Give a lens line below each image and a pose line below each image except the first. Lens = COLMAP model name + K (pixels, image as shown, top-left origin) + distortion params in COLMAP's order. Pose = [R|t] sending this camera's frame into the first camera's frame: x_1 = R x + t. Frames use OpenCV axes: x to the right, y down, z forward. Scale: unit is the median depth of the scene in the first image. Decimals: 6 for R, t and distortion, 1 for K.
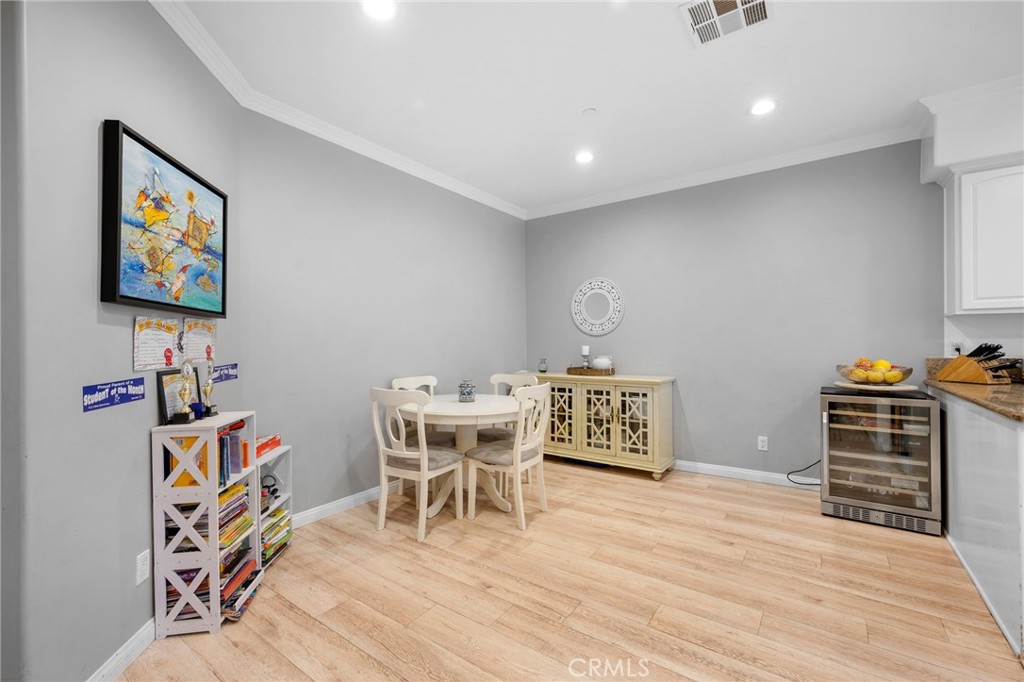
lens RADIAL K [[437.5, 0, 515.2], [0, 437.5, 339.6], [0, 0, 1]] dist [0.001058, 0.000017]
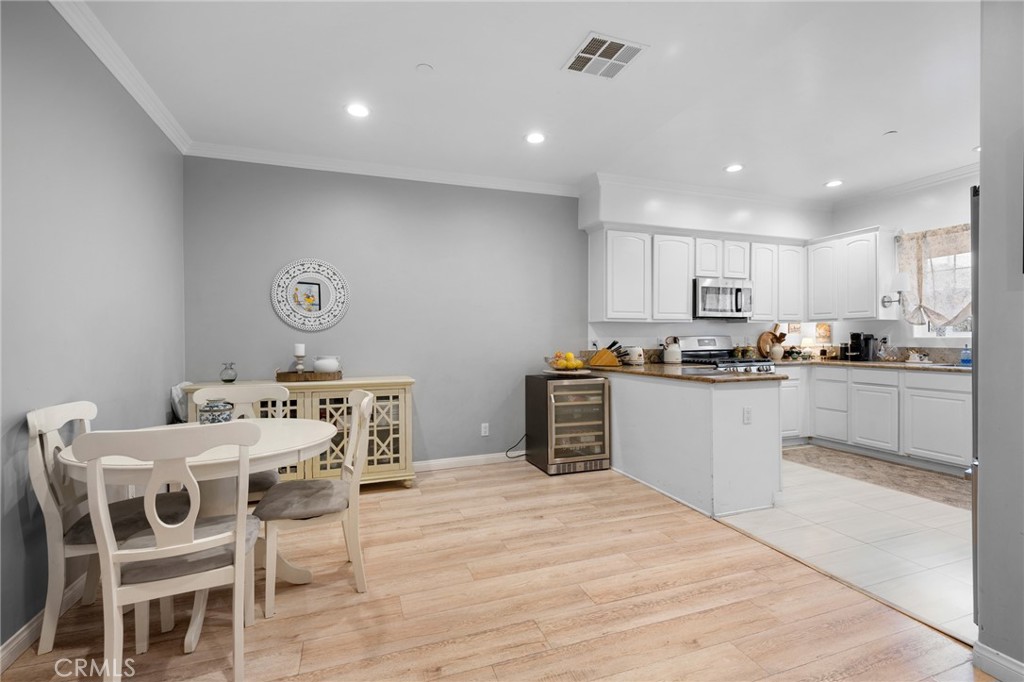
lens RADIAL K [[458.9, 0, 516.0], [0, 458.9, 338.5], [0, 0, 1]] dist [-0.001410, -0.000307]
pose [[0.565563, 0.005981, 0.824683, -0.462582], [-0.004971, 0.999980, -0.003844, 0.008924], [-0.824690, -0.001925, 0.565582, 0.339563]]
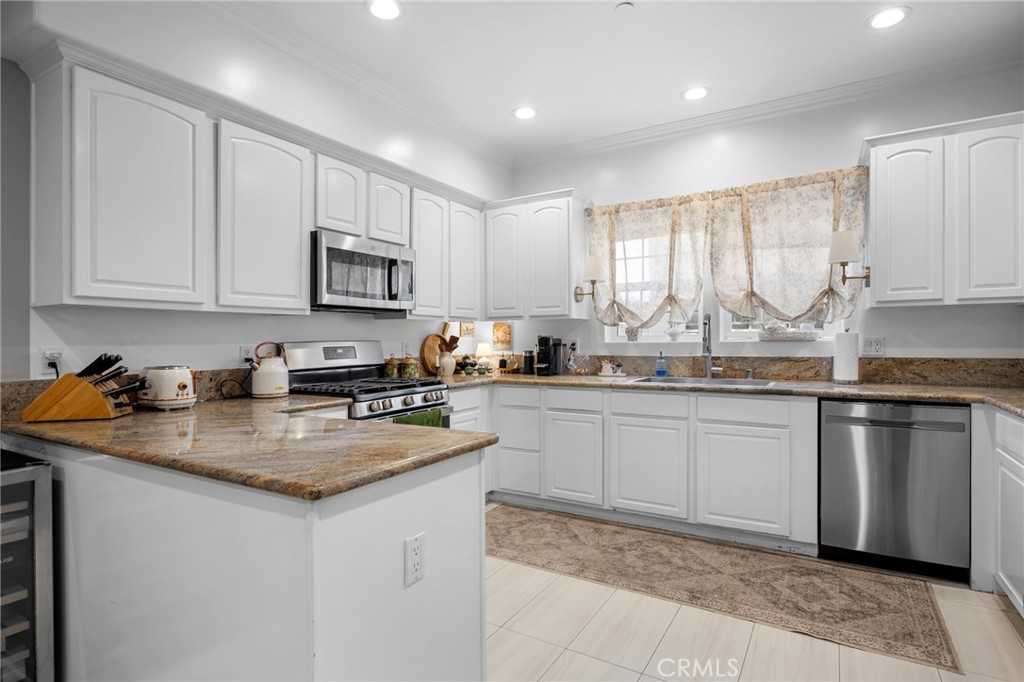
lens RADIAL K [[517.0, 0, 515.3], [0, 517.0, 340.1], [0, 0, 1]] dist [0.002007, 0.000432]
pose [[-0.080638, 0.008035, 0.996711, 0.272433], [0.001553, 0.999967, -0.007936, -0.004020], [-0.996742, 0.000908, -0.080648, 0.448068]]
